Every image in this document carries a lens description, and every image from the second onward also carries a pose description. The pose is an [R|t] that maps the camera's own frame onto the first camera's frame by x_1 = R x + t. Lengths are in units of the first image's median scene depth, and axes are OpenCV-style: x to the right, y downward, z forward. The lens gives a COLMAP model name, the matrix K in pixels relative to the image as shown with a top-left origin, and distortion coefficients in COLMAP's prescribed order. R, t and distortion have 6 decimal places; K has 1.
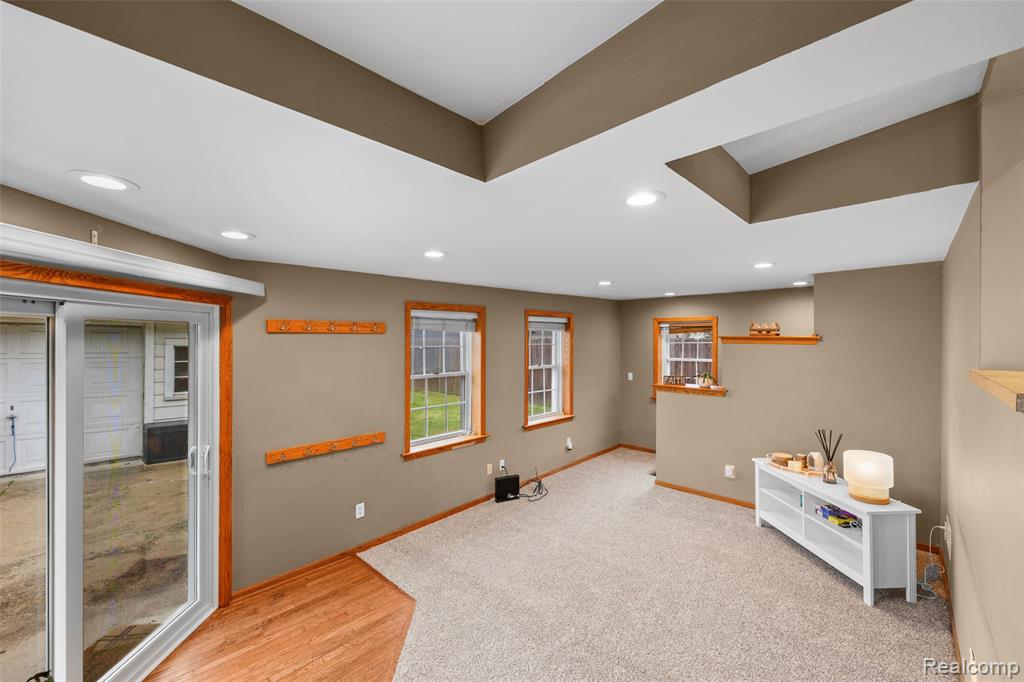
lens RADIAL K [[409.5, 0, 513.3], [0, 409.5, 337.2], [0, 0, 1]] dist [-0.002817, -0.000196]
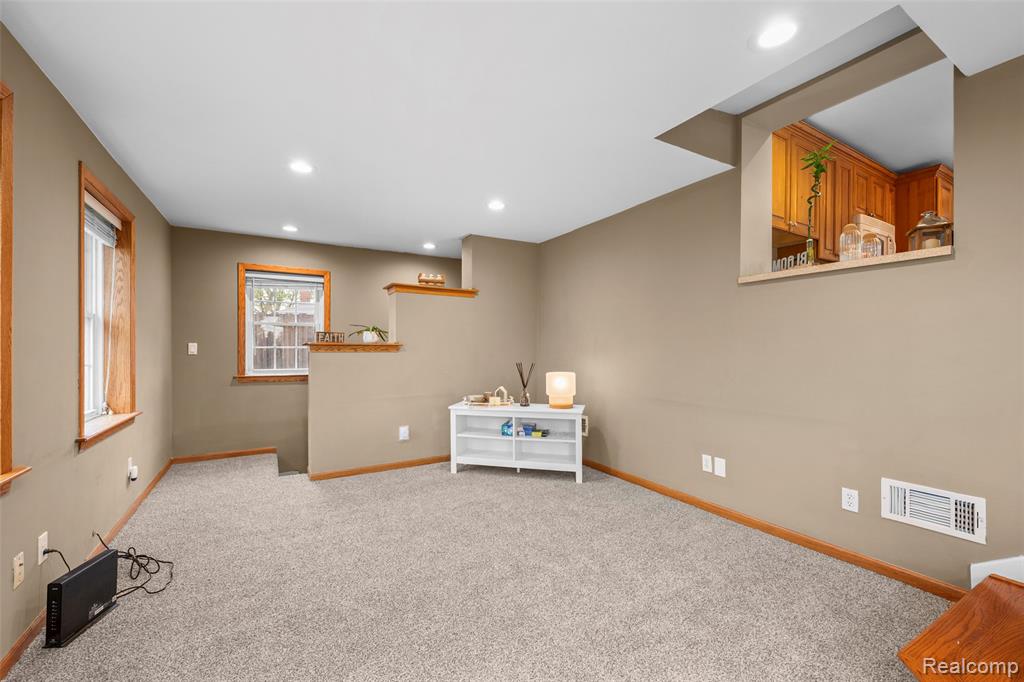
lens RADIAL K [[409.5, 0, 505.6], [0, 409.5, 348.0], [0, 0, 1]] dist [-0.002817, -0.000196]
pose [[0.290050, -0.000670, 0.957011, -0.276078], [-0.003576, 0.999992, 0.001783, 0.137904], [-0.957005, -0.003939, 0.290045, 0.525045]]
